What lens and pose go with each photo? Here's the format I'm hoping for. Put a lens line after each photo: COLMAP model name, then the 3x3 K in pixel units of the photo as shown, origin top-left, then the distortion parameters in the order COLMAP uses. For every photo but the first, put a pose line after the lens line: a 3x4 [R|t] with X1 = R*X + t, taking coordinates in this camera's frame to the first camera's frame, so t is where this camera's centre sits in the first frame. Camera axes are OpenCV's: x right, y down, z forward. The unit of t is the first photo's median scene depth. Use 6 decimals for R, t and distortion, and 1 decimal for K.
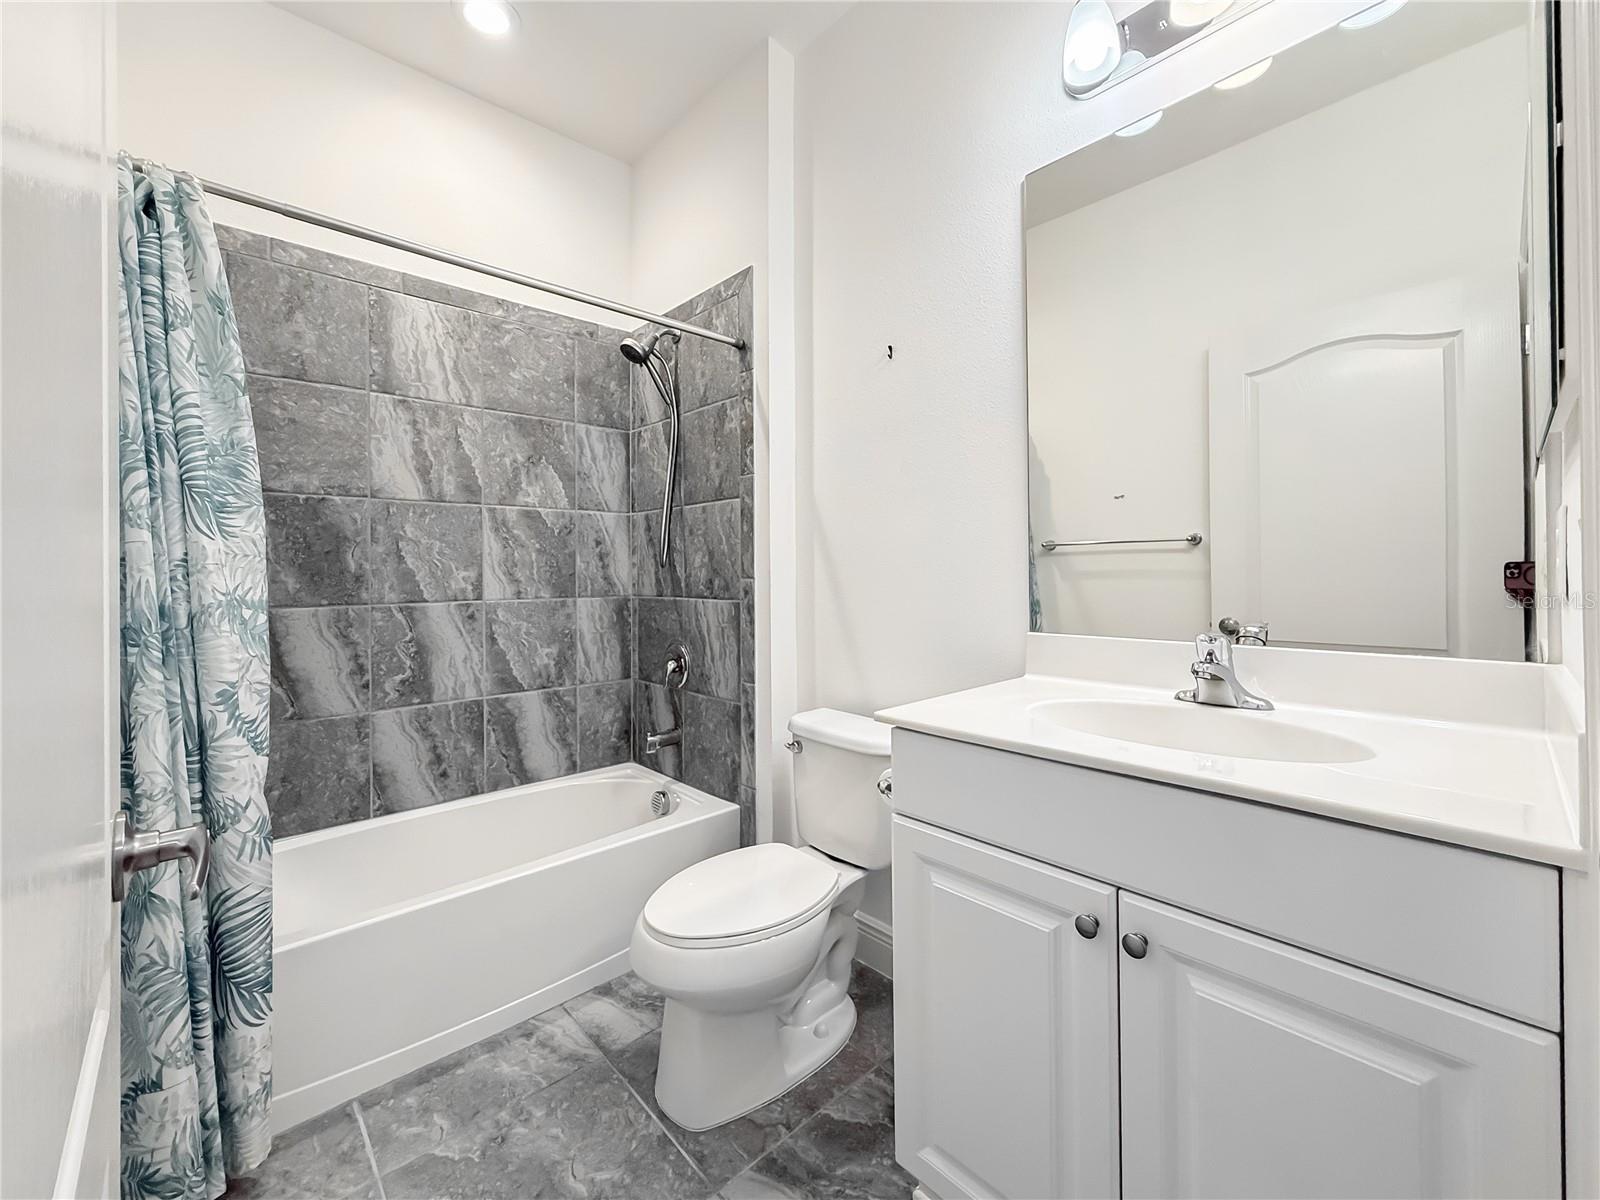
lens RADIAL K [[650.4, 0, 808.4], [0, 650.4, 592.9], [0, 0, 1]] dist [-0.001159, 0.000067]
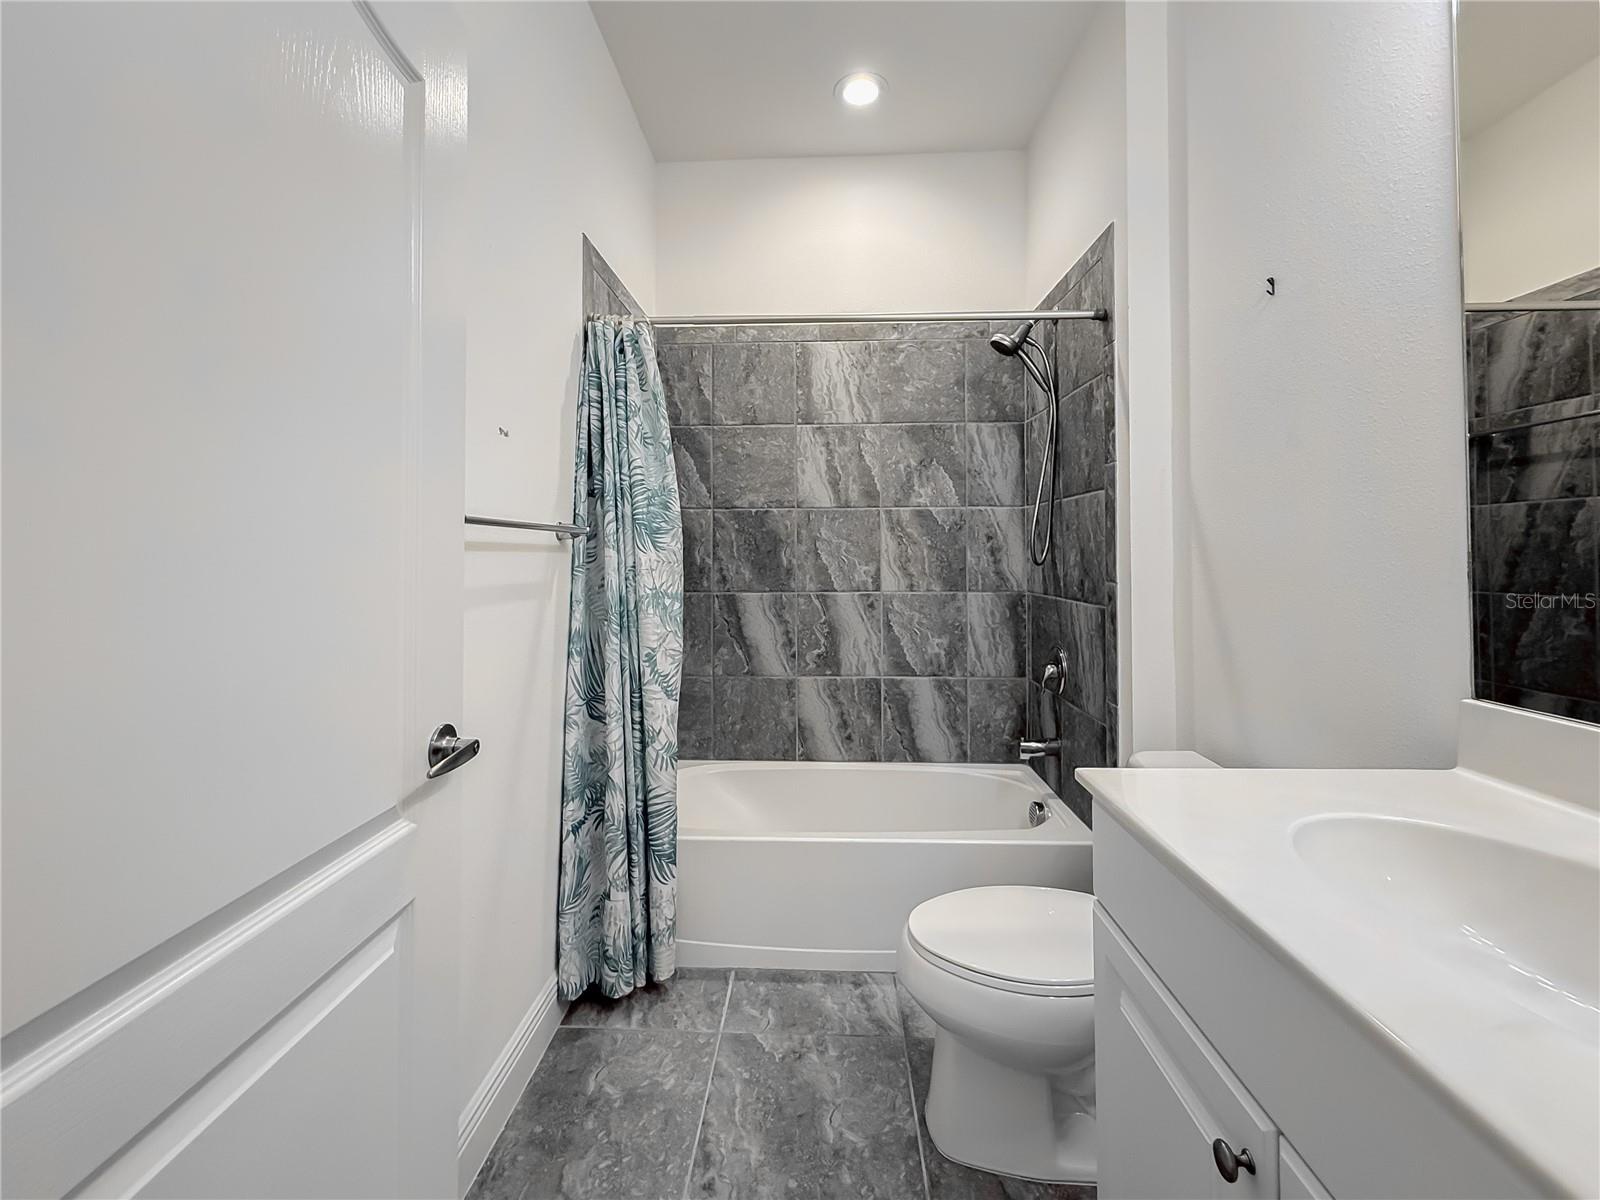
lens RADIAL K [[669.9, 0, 800.7], [0, 669.9, 563.7], [0, 0, 1]] dist [-0.001055, 0.000484]
pose [[0.706327, 0.018700, -0.707639, 0.253832], [-0.025635, 0.999671, 0.000830, -0.038355], [0.707422, 0.017554, 0.706574, 0.082962]]
